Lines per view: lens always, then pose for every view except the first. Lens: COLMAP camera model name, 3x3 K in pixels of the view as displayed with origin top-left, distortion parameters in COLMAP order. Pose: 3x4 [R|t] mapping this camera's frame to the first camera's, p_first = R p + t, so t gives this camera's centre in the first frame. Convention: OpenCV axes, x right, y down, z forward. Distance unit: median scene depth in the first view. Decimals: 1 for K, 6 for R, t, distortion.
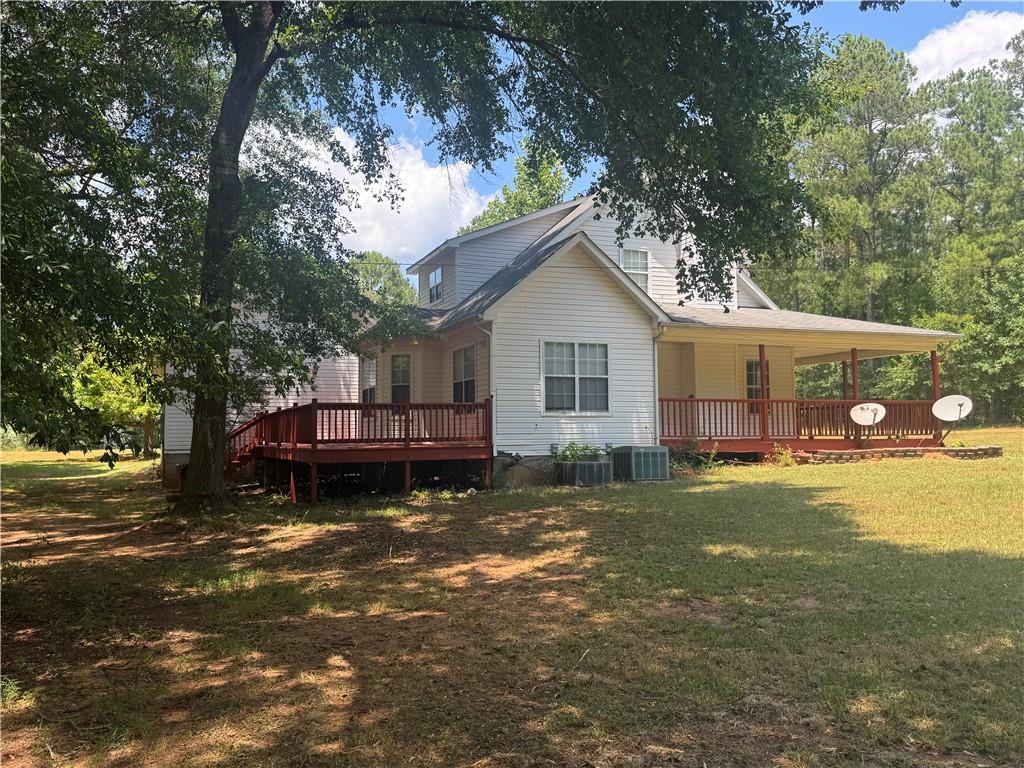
lens RADIAL K [[866.9, 0, 512.0], [0, 866.9, 384.0], [0, 0, 1]] dist [0.004067, 0.000629]
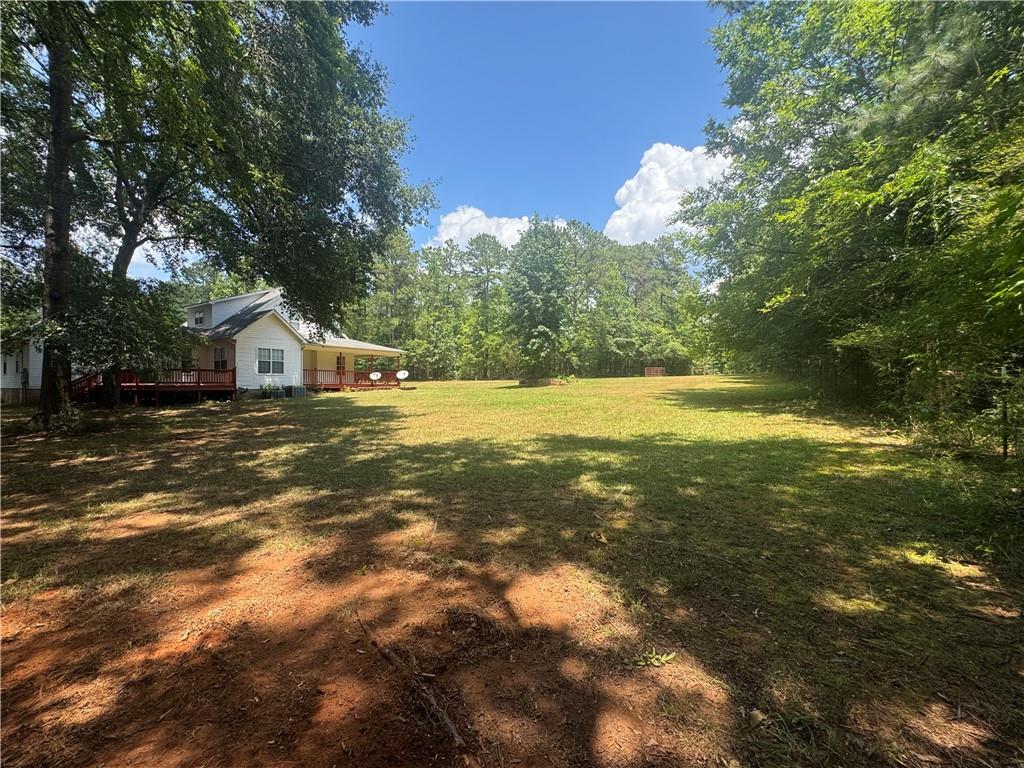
lens RADIAL K [[438.3, 0, 512.0], [0, 438.3, 384.0], [0, 0, 1]] dist [0.000221, 0.000019]
pose [[0.819825, 0.007526, 0.572565, -0.091737], [-0.040905, 0.998129, 0.045449, -0.028742], [-0.571151, -0.060681, 0.818599, -0.574645]]
